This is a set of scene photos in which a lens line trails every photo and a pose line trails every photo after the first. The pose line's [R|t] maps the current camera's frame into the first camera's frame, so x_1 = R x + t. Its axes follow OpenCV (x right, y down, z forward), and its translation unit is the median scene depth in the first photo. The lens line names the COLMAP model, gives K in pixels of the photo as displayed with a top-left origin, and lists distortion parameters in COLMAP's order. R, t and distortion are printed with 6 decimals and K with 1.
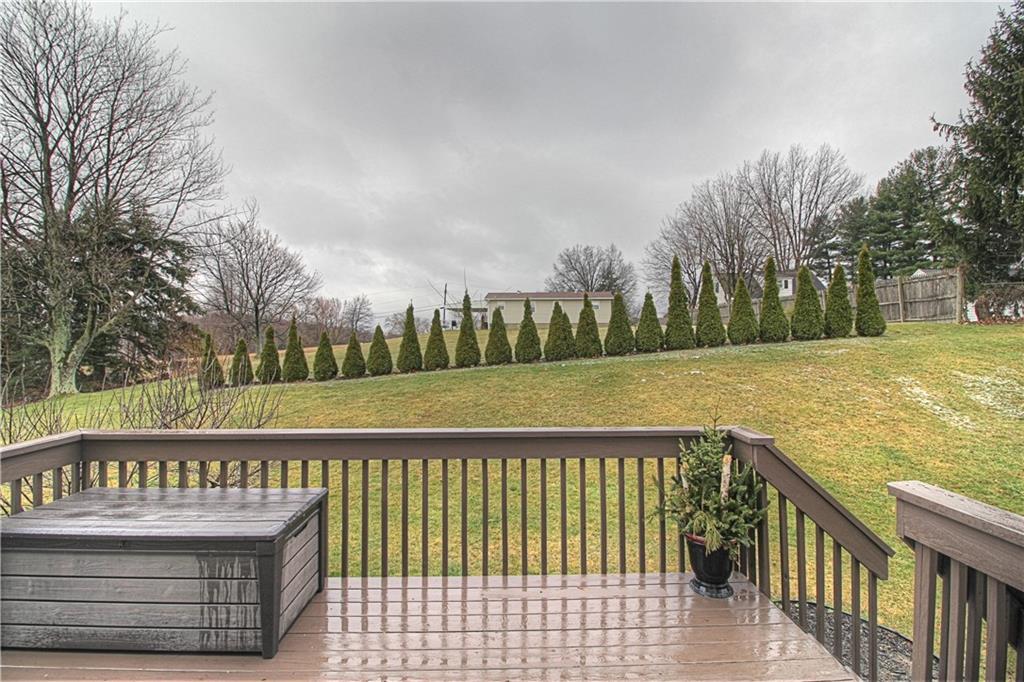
lens RADIAL K [[474.2, 0, 514.7], [0, 474.2, 339.7], [0, 0, 1]] dist [-0.001263, -0.011829]
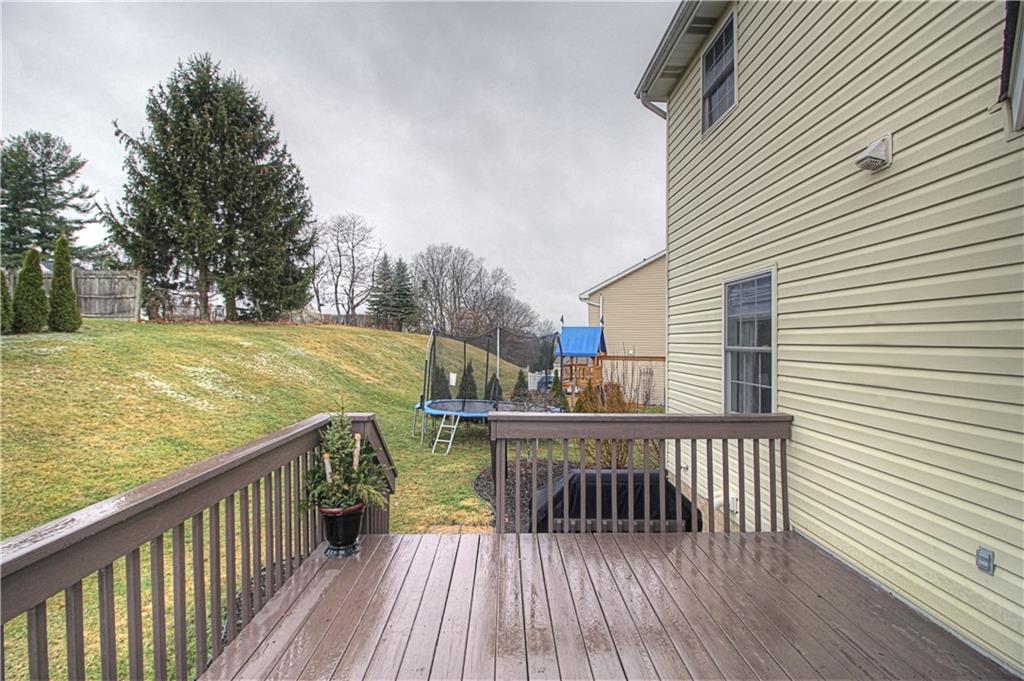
lens RADIAL K [[474.2, 0, 514.7], [0, 474.2, 339.2], [0, 0, 1]] dist [-0.001263, -0.011829]
pose [[-0.014638, 0.003910, 0.999885, -0.162445], [-0.012560, 0.999913, -0.004094, -0.000315], [-0.999814, -0.012619, -0.014588, 0.125173]]
